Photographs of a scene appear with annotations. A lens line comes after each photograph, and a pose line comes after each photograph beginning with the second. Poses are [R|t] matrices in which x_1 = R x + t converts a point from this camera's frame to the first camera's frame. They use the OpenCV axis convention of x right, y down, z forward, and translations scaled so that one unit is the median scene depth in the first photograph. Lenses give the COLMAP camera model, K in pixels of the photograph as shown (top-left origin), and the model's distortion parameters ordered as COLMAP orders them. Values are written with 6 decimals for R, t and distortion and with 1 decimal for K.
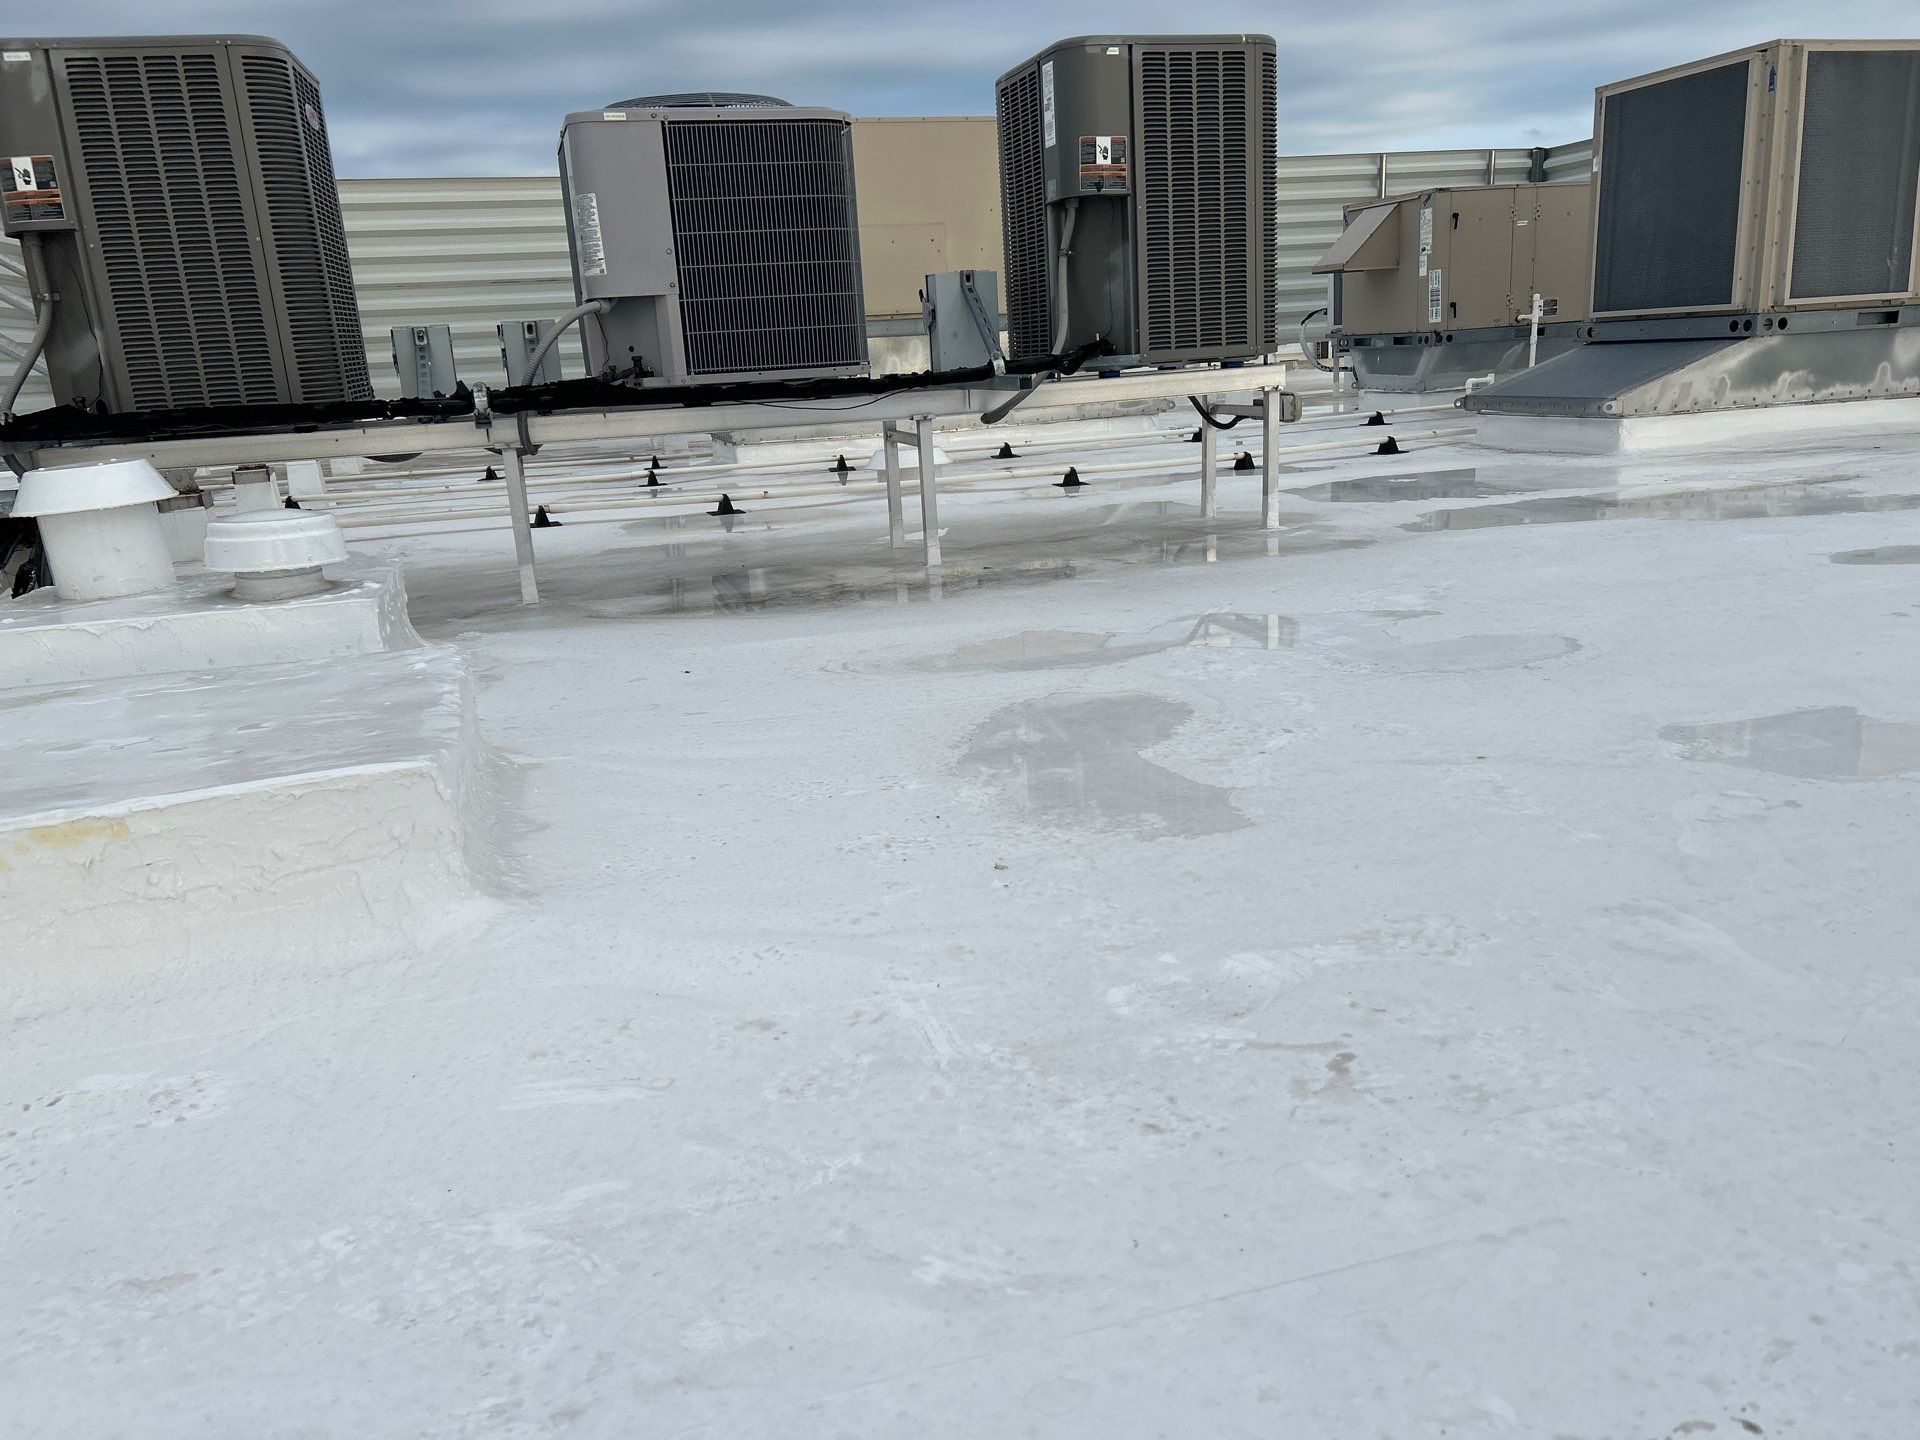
lens RADIAL K [[1436.5, 0, 948.9], [0, 1436.5, 707.2], [0, 0, 1]] dist [0.047964, -0.054101]
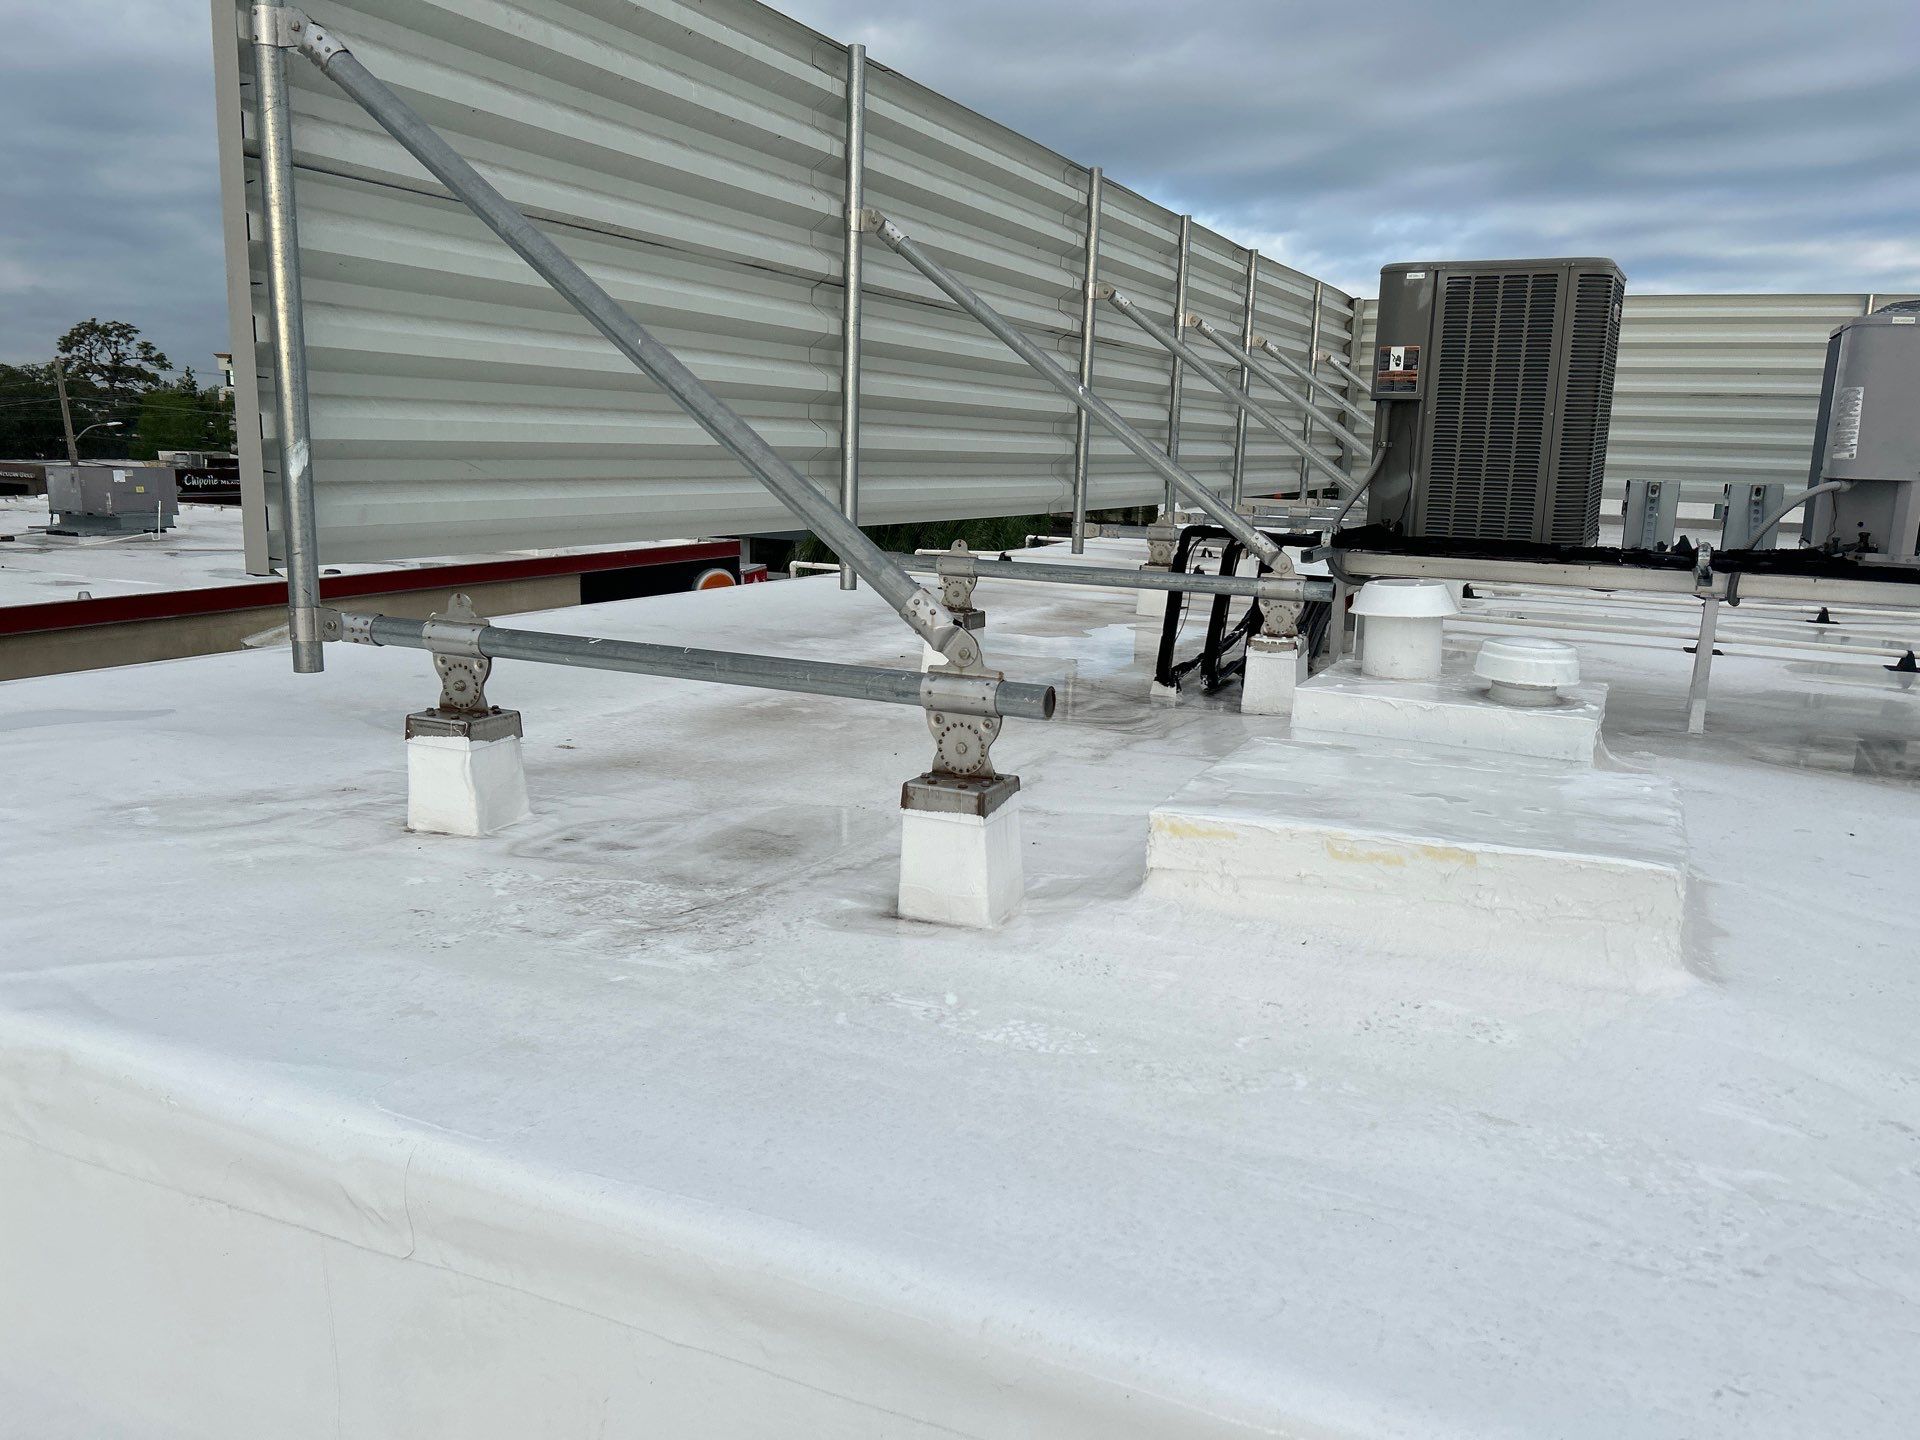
lens RADIAL K [[1436.5, 0, 967.2], [0, 1436.5, 737.0], [0, 0, 1]] dist [0.047964, -0.054101]
pose [[0.746469, 0.213713, -0.630168, -0.001250], [-0.228690, 0.971731, 0.058654, -0.006142], [0.624888, 0.100330, 0.774241, -0.260658]]
